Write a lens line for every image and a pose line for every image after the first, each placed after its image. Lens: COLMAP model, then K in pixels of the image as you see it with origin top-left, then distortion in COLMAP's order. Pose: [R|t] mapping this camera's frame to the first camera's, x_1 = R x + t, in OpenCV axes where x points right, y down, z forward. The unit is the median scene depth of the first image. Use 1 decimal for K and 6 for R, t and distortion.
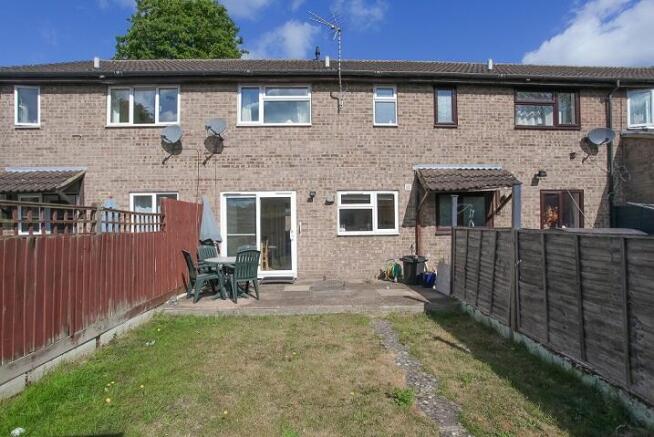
lens RADIAL K [[318.1, 0, 327.6], [0, 318.1, 218.1], [0, 0, 1]] dist [-0.050874, 0.001382]
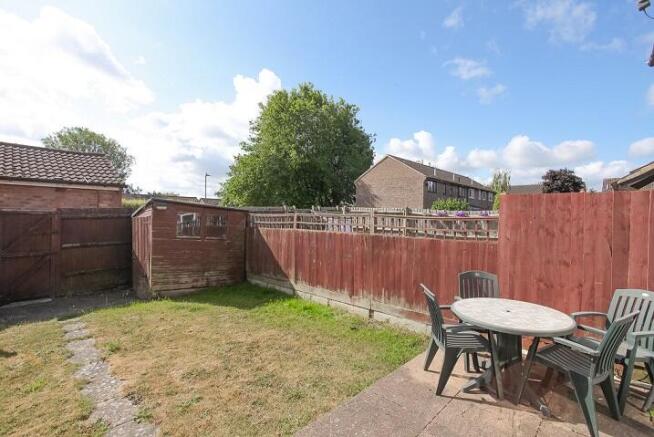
lens RADIAL K [[318.1, 0, 327.8], [0, 318.1, 219.1], [0, 0, 1]] dist [-0.050874, 0.001382]
pose [[-0.711175, 0.002051, -0.703012, 0.365728], [-0.000078, 0.999996, 0.002996, -0.019544], [0.703015, 0.002185, -0.711172, 1.862902]]
